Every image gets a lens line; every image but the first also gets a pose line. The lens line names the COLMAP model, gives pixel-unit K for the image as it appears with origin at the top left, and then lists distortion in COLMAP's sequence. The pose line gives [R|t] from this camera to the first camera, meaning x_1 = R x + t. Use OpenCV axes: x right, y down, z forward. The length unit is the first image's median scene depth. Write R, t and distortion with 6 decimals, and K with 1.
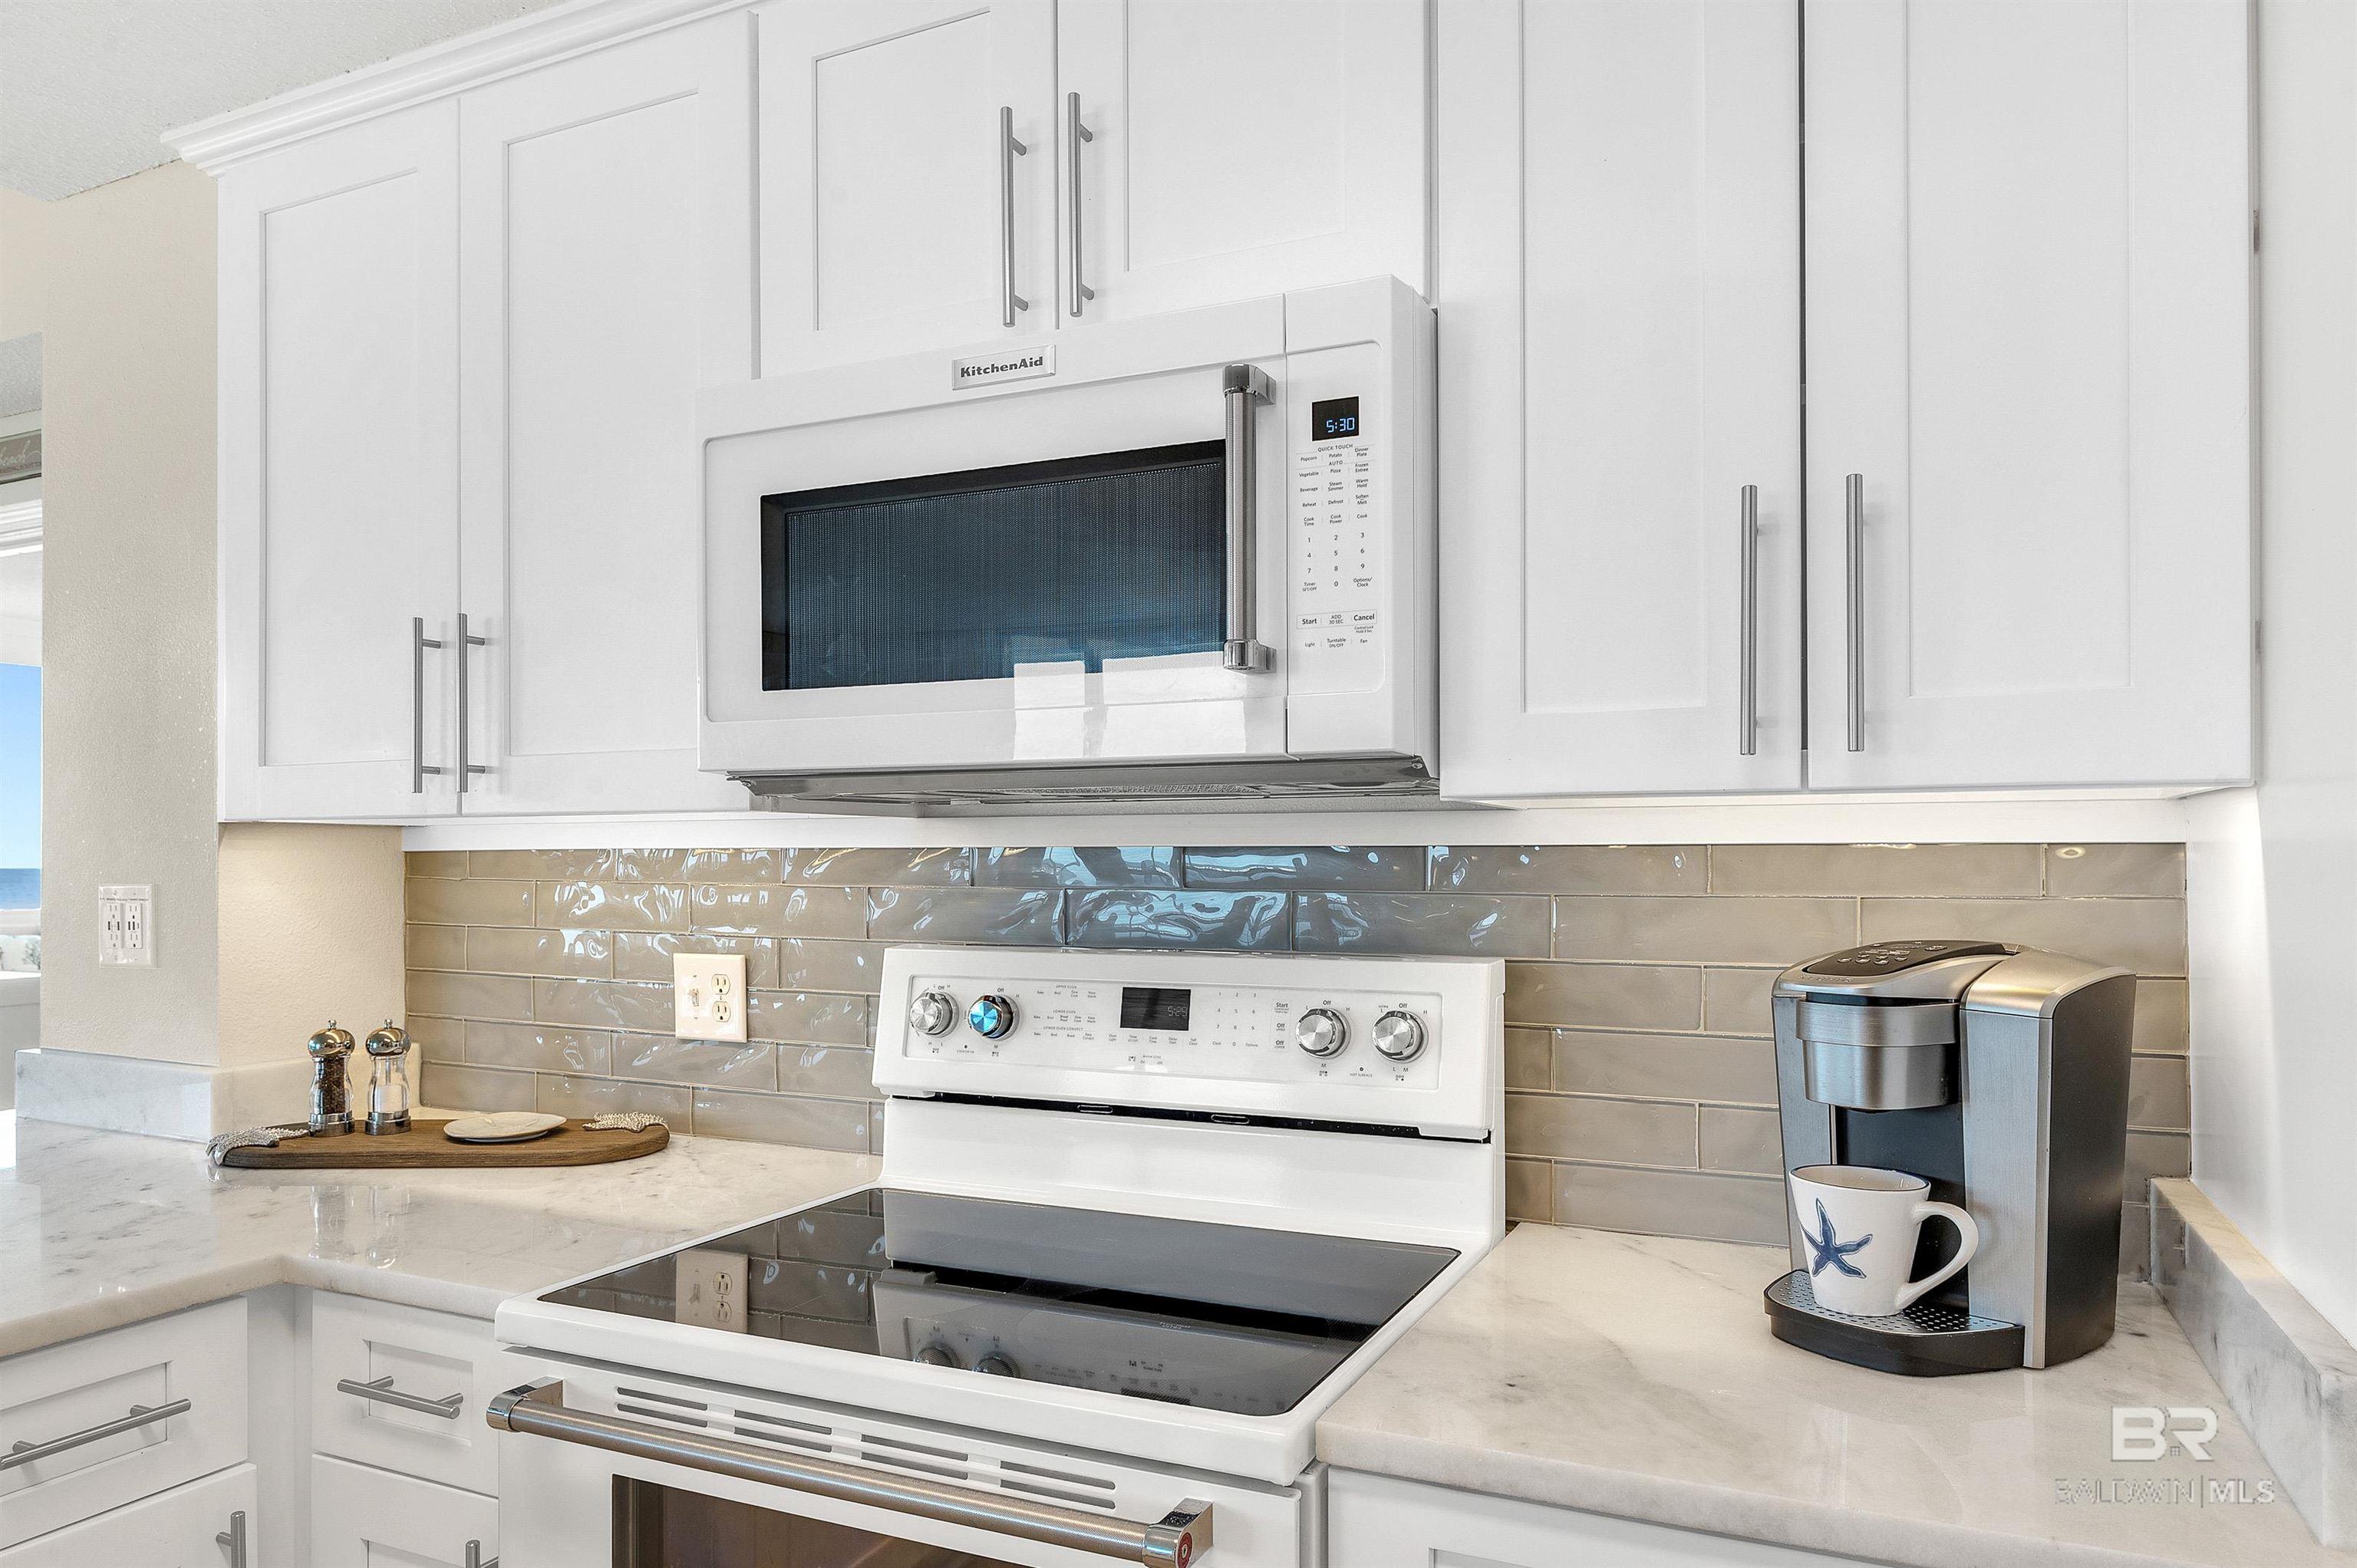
lens RADIAL K [[1361.7, 0, 1173.4], [0, 1361.7, 860.6], [0, 0, 1]] dist [-0.003374, -0.001312]
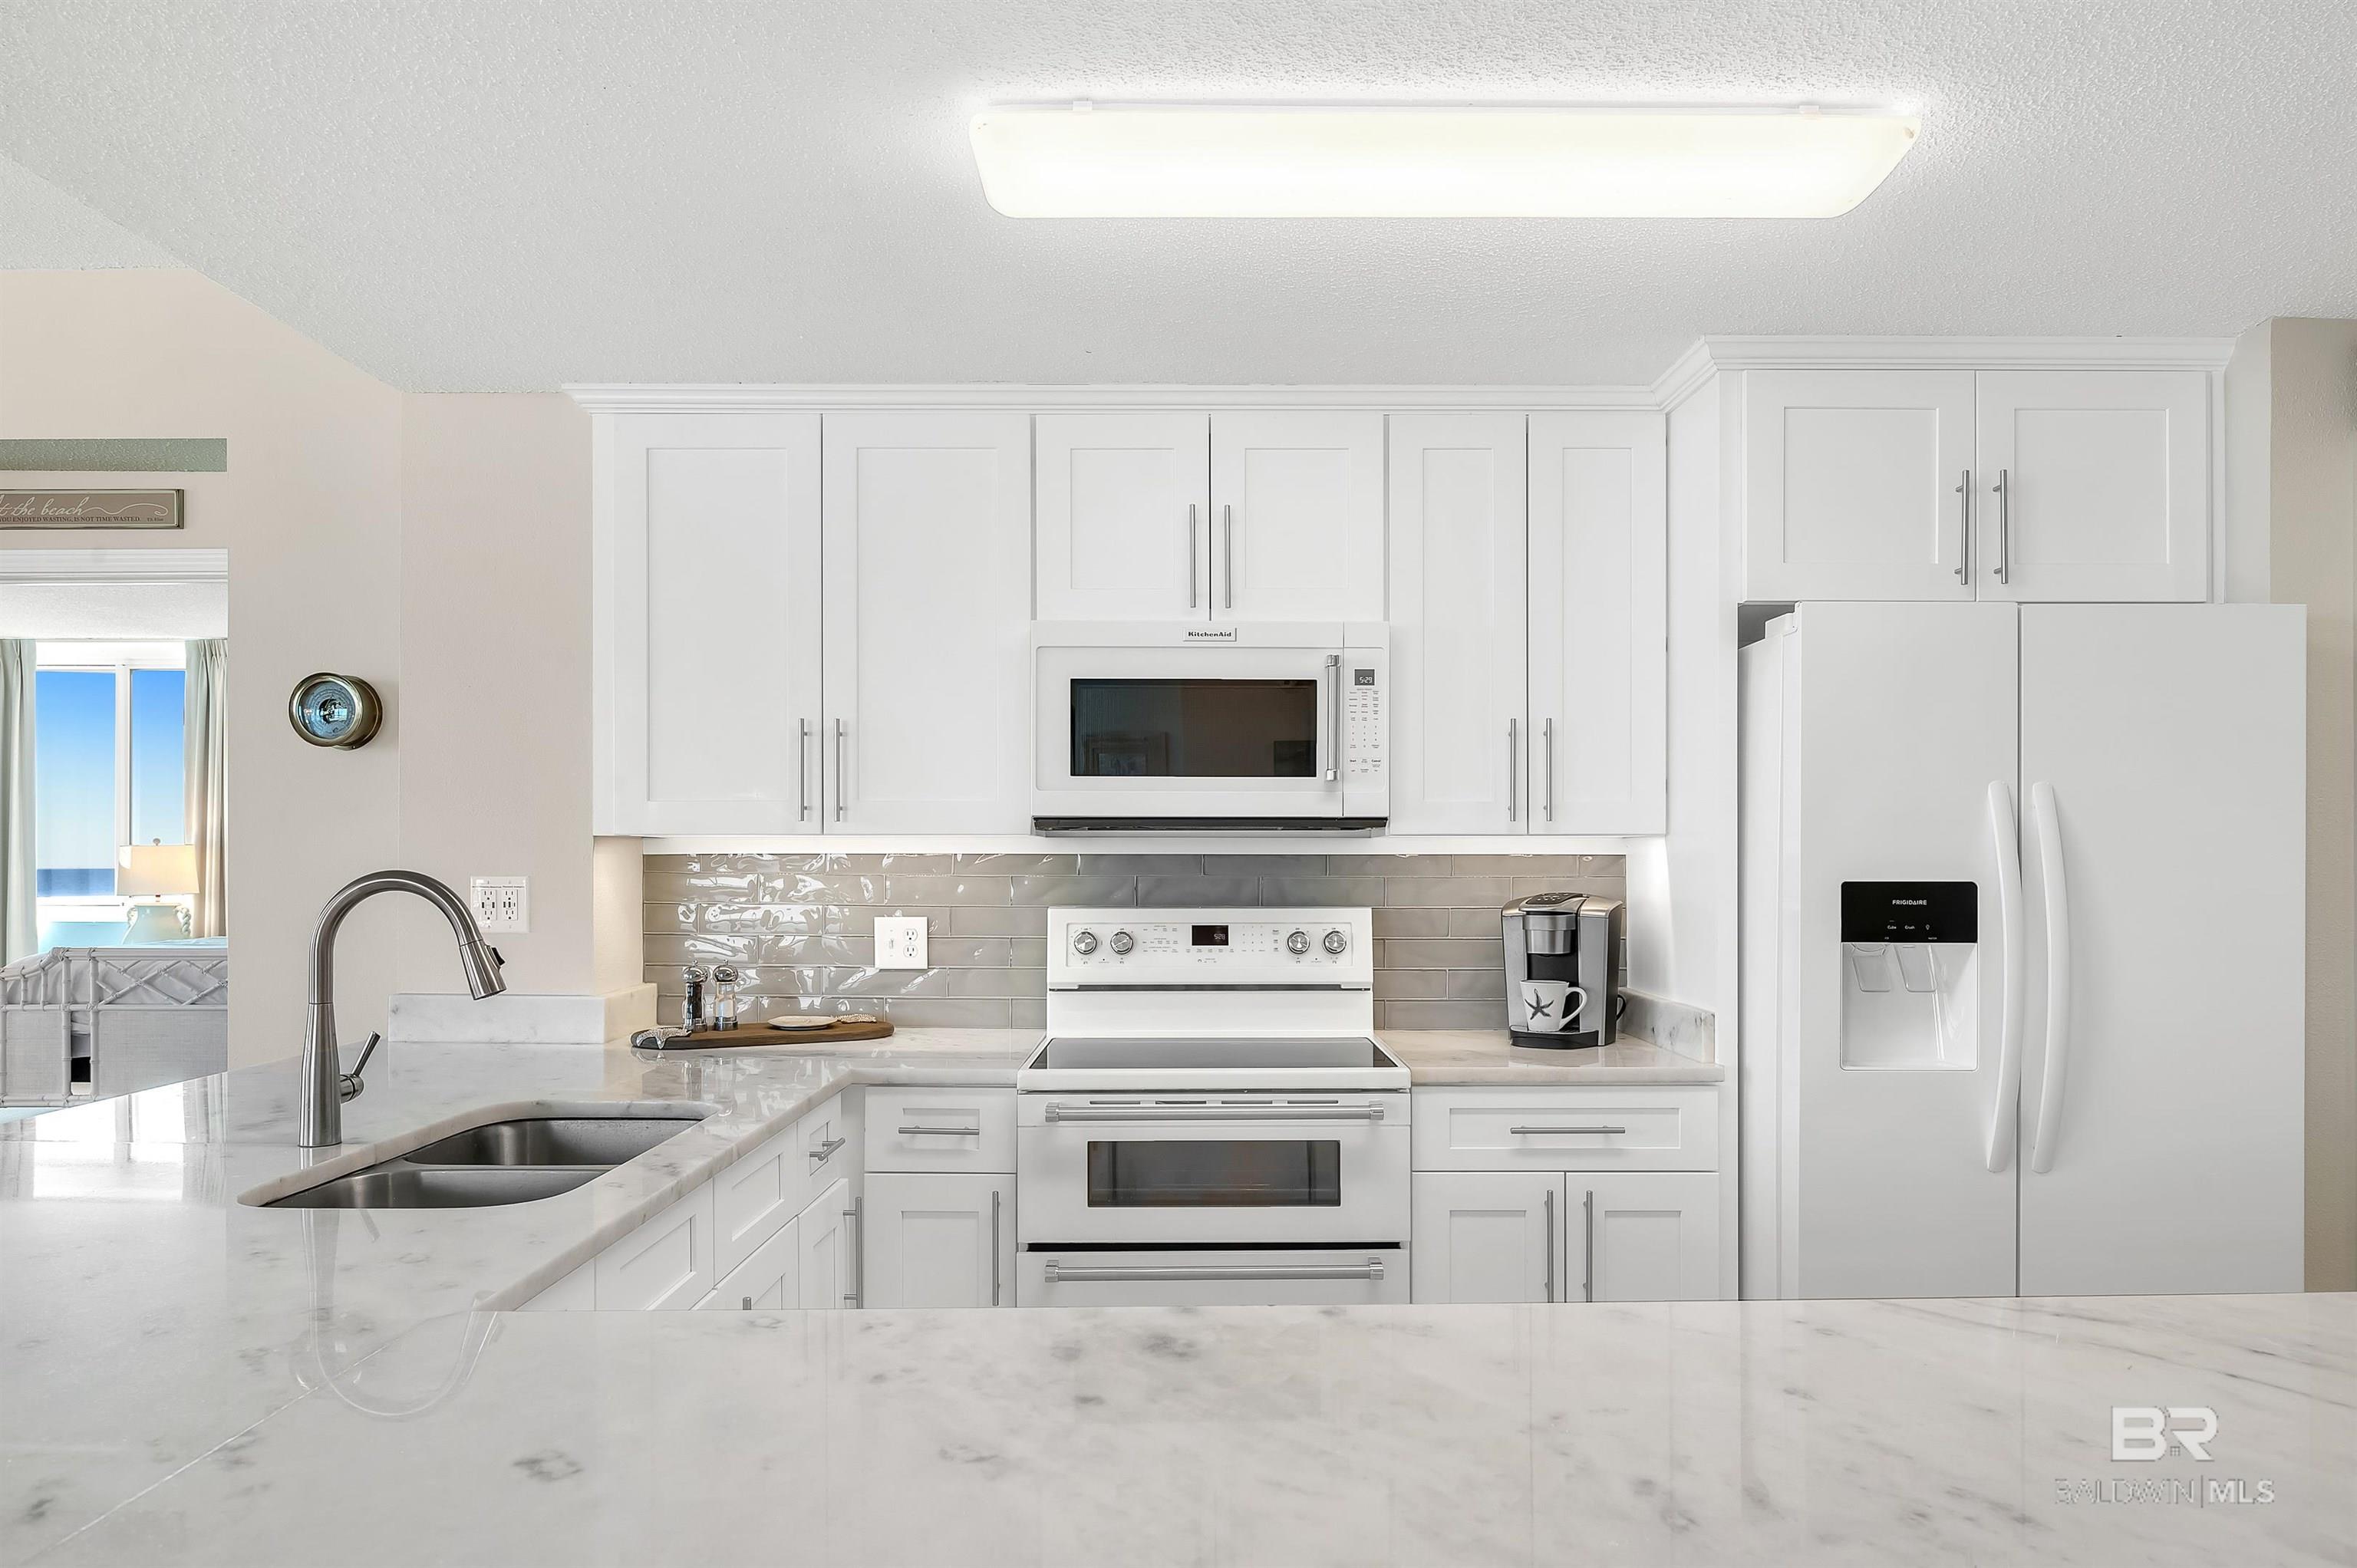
lens RADIAL K [[1216.0, 0, 1186.3], [0, 1216.0, 860.7], [0, 0, 1]] dist [-0.006789, -0.001462]
pose [[0.913640, 0.001118, 0.406522, -0.830444], [-0.000845, 0.999999, -0.000849, 0.000808], [-0.406523, 0.000432, 0.913640, -0.664405]]
